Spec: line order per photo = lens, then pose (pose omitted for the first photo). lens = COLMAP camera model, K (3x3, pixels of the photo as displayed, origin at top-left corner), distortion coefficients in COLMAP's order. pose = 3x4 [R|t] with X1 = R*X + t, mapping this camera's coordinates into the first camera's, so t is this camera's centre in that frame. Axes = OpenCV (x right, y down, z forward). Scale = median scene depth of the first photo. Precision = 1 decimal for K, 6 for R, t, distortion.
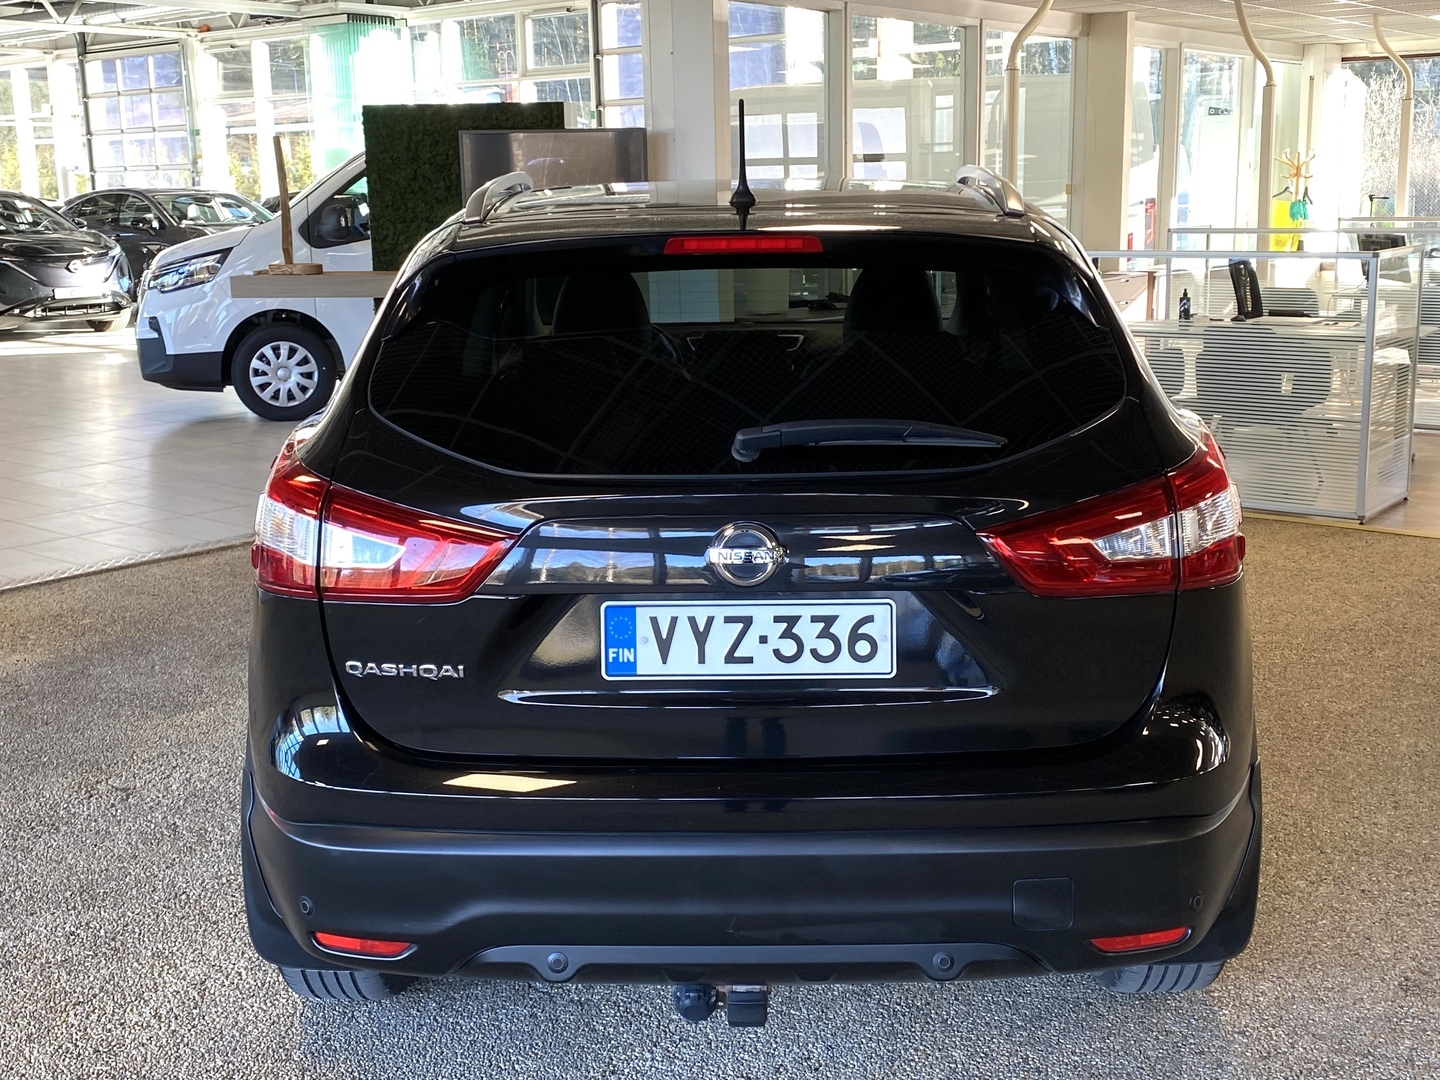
lens RADIAL K [[1584.1, 0, 720.0], [0, 1584.1, 540.0], [0, 0, 1]] dist [0.003381, 0.000175]
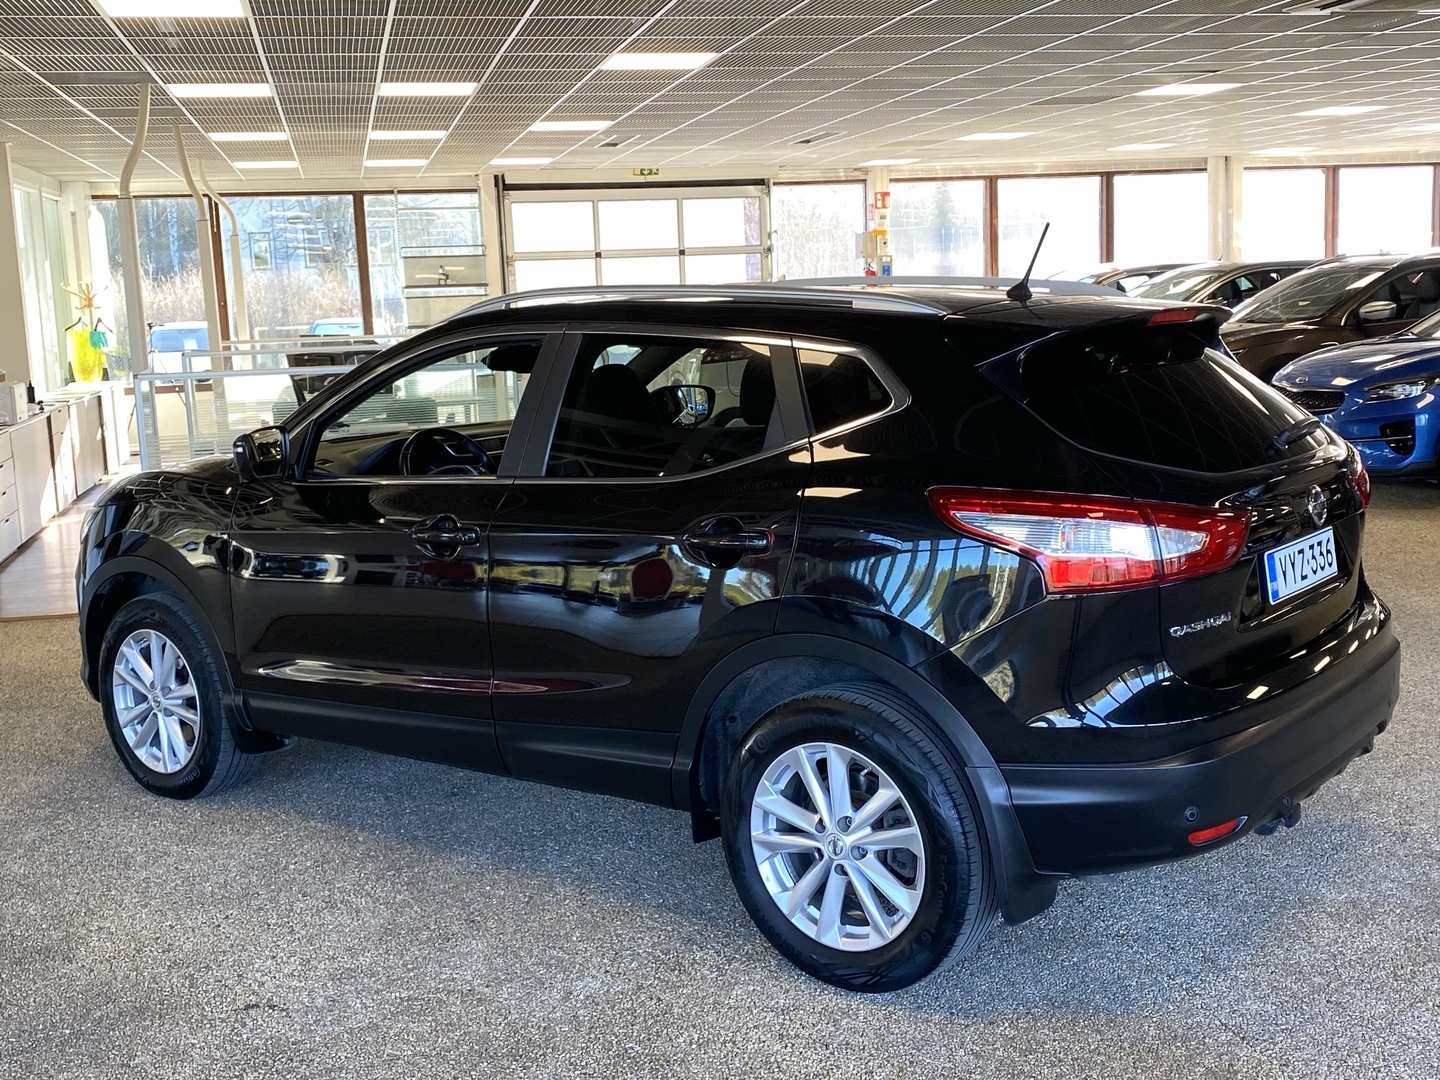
lens RADIAL K [[1584.1, 0, 720.0], [0, 1584.1, 540.0], [0, 0, 1]] dist [0.003381, 0.000175]
pose [[0.628660, -0.130307, 0.766685, -1.521340], [0.193571, 0.981053, 0.008018, -0.082446], [-0.753204, 0.143368, 0.641973, 0.428395]]
